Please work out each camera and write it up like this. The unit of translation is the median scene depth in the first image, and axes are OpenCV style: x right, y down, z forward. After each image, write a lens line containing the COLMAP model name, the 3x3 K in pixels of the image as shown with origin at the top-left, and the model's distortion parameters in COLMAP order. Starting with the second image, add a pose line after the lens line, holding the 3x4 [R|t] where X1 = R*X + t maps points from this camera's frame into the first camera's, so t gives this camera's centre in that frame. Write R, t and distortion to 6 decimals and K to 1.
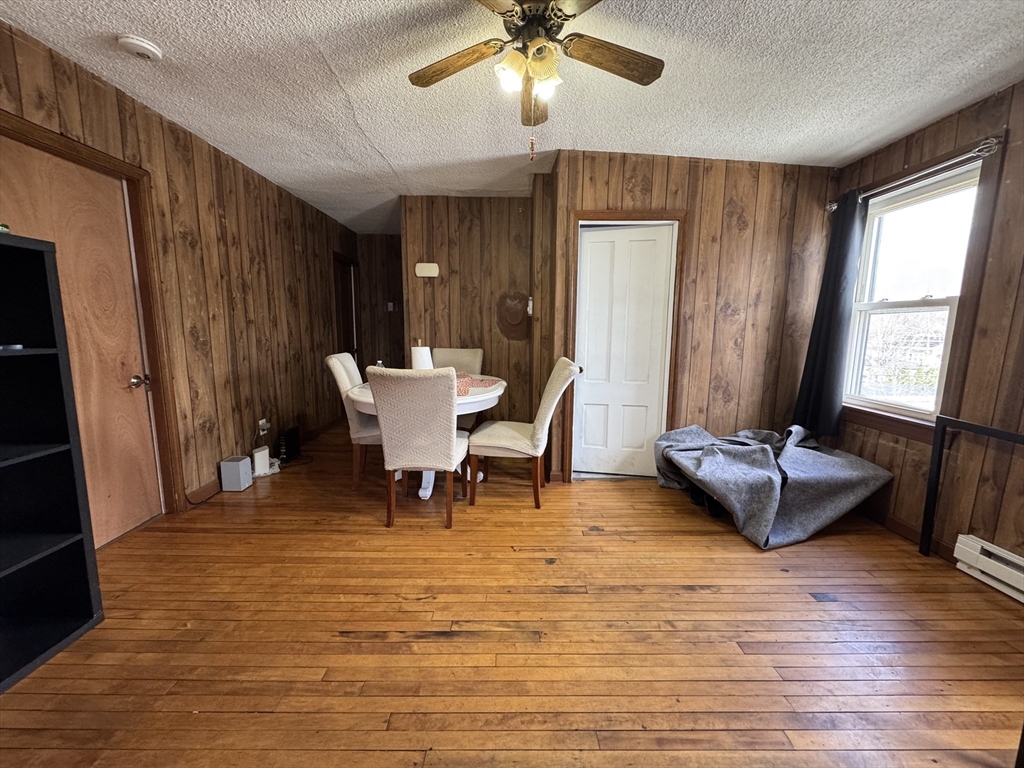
lens RADIAL K [[407.5, 0, 511.8], [0, 407.5, 384.2], [0, 0, 1]] dist [-0.001731, -0.000323]
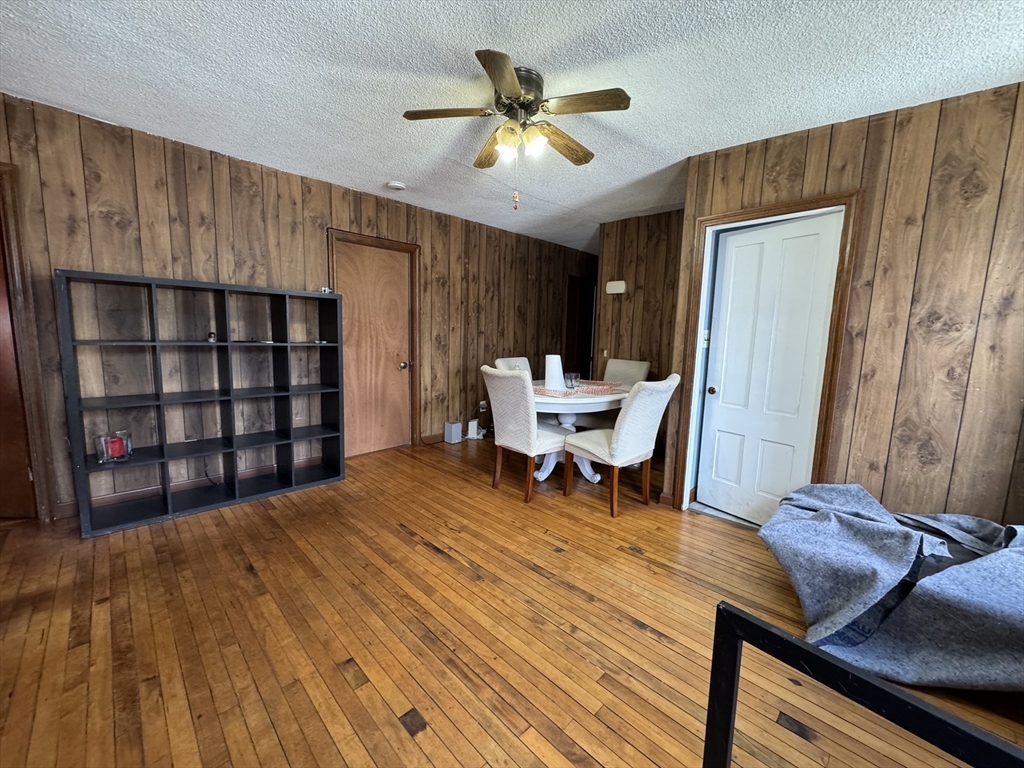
lens RADIAL K [[407.5, 0, 512.1], [0, 407.5, 384.0], [0, 0, 1]] dist [-0.001731, -0.000323]
pose [[0.704576, 0.100860, -0.702424, 0.545414], [-0.121319, 0.992396, 0.020806, -0.017014], [0.699181, 0.070558, 0.711454, 0.066007]]
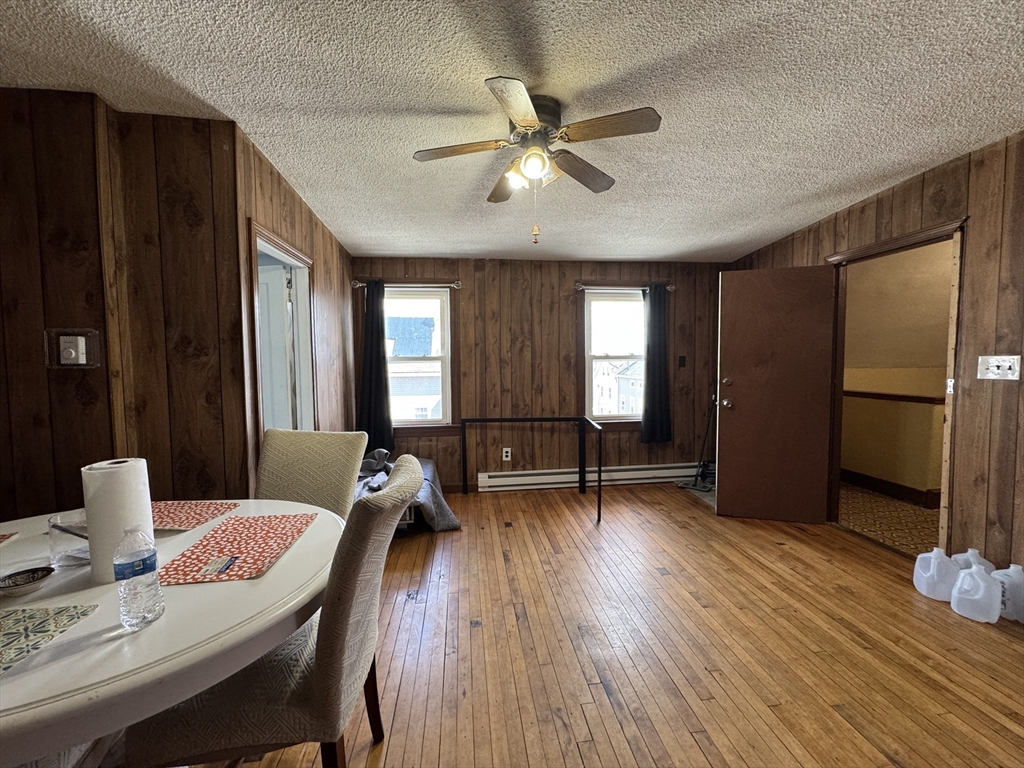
lens RADIAL K [[407.5, 0, 512.7], [0, 407.5, 384.3], [0, 0, 1]] dist [-0.001731, -0.000323]
pose [[-0.116016, -0.057989, 0.991553, -0.617298], [0.146092, 0.986440, 0.074784, -0.135977], [-0.982445, 0.153534, -0.105971, 0.685122]]
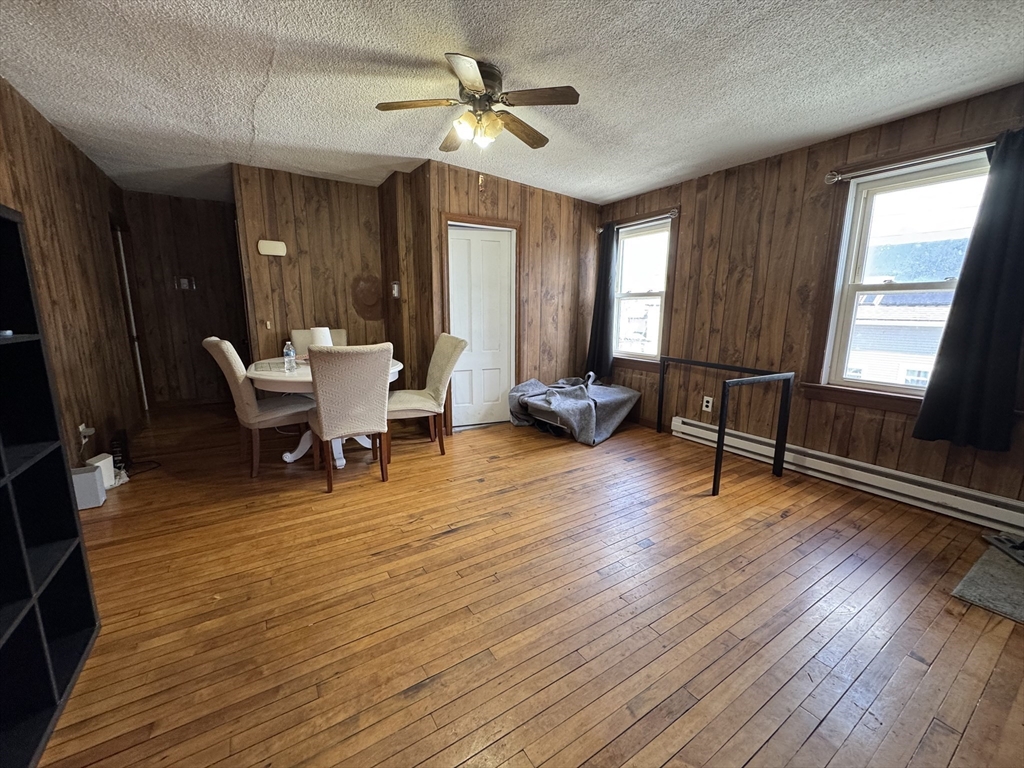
lens RADIAL K [[407.5, 0, 512.9], [0, 407.5, 383.7], [0, 0, 1]] dist [-0.001731, -0.000323]
pose [[0.844433, -0.099187, 0.526398, -0.371800], [0.074834, 0.994914, 0.067421, 0.019232], [-0.530409, -0.017540, 0.847561, -0.157551]]
